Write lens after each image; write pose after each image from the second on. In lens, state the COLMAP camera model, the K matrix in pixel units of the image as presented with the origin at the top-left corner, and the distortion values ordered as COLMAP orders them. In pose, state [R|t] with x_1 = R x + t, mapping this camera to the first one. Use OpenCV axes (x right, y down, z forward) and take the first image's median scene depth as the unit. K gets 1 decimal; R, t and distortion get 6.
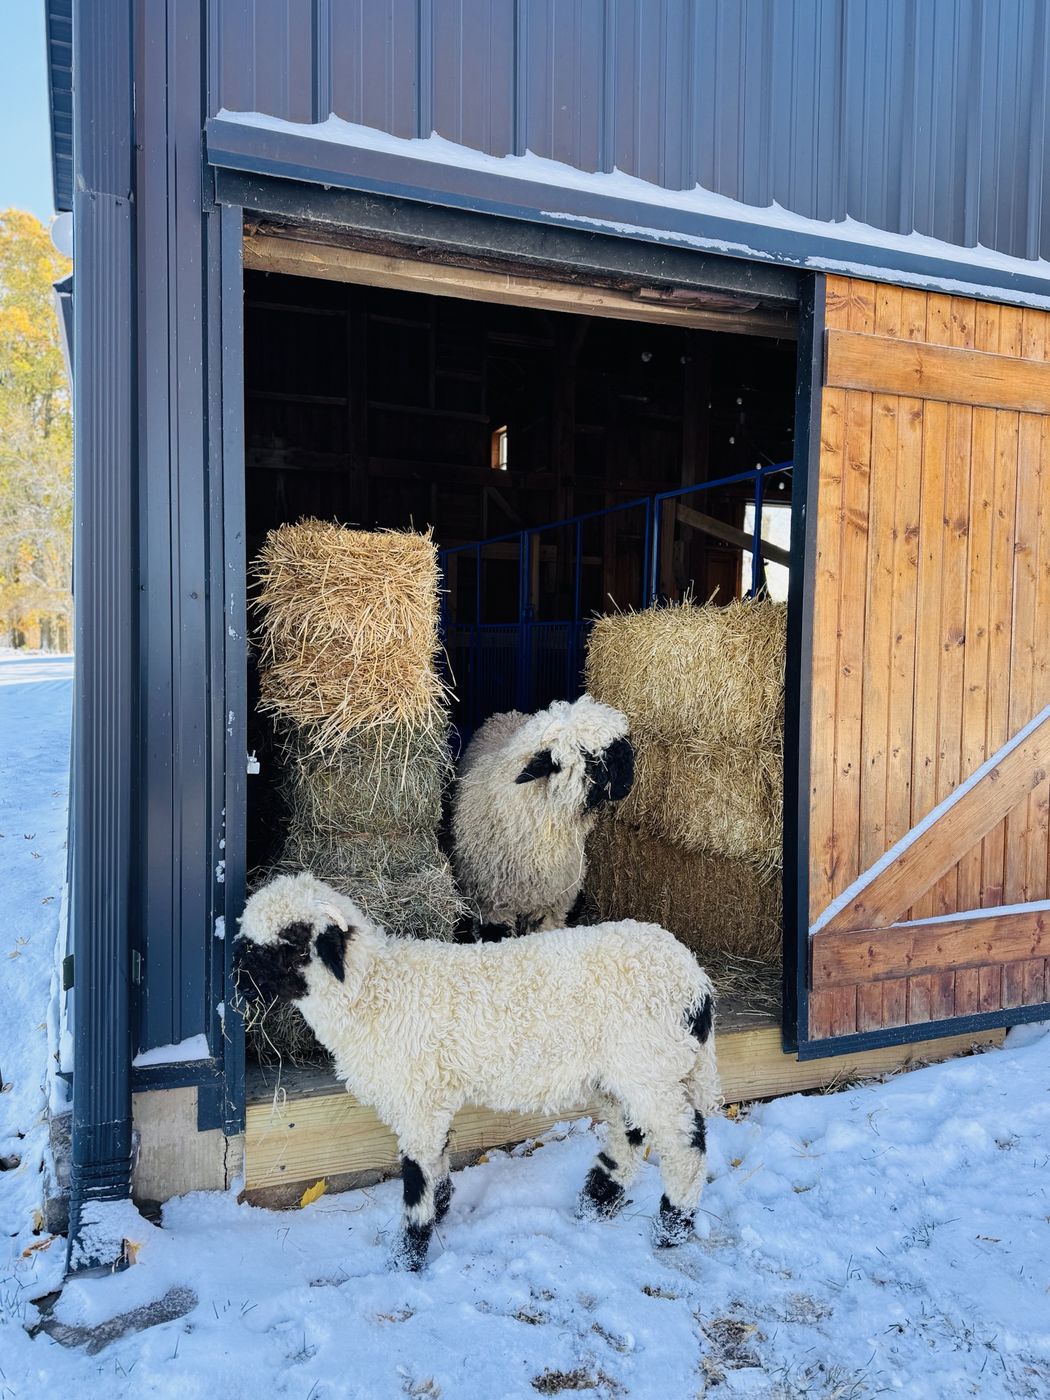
lens RADIAL K [[992.8, 0, 522.4], [0, 992.8, 697.1], [0, 0, 1]] dist [0.012937, 0.002590]
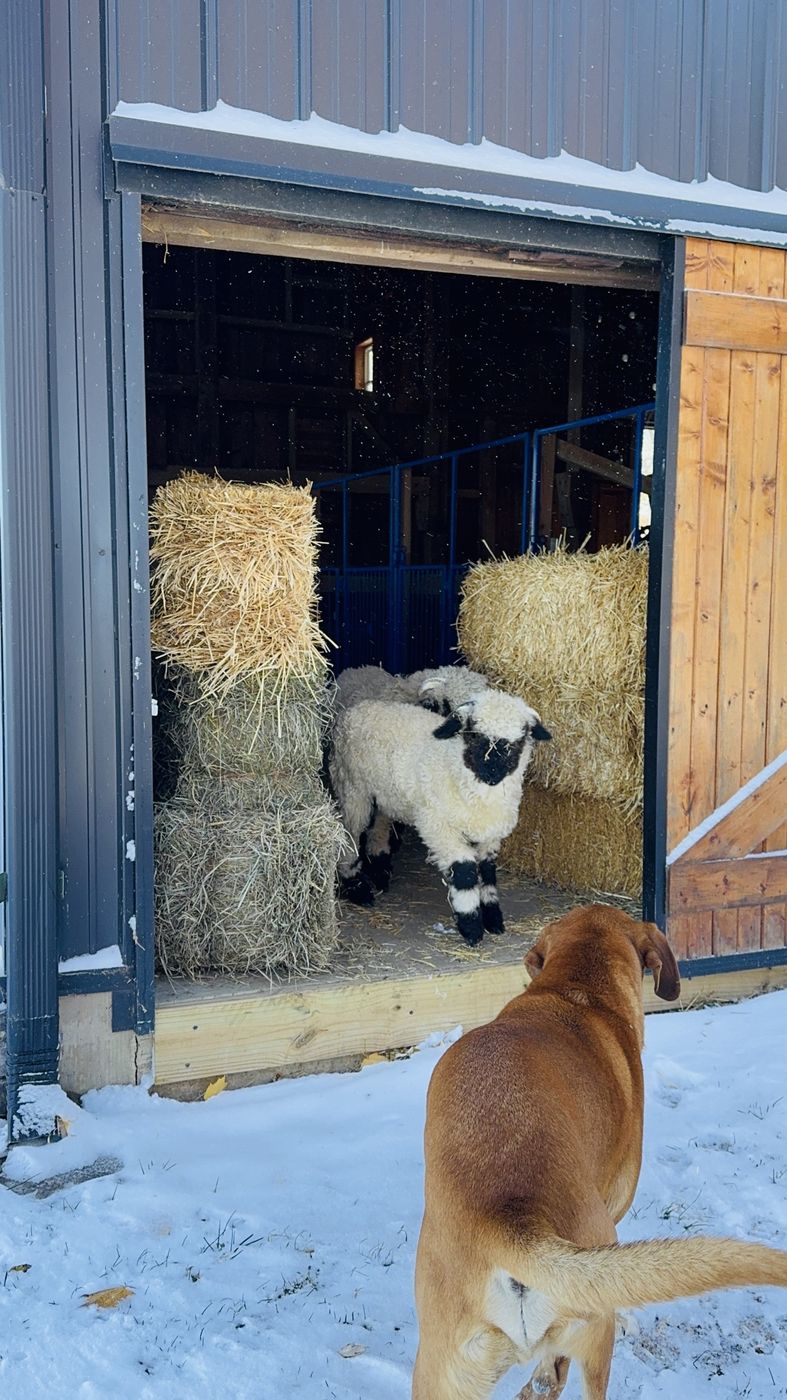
lens RADIAL K [[1112.1, 0, 395.0], [0, 1112.1, 710.2], [0, 0, 1]] dist [0.054448, -0.005372]
pose [[0.999978, -0.006225, 0.002068, -0.006462], [0.006099, 0.998396, 0.056288, 0.004069], [-0.002415, -0.056274, 0.998412, -0.203122]]
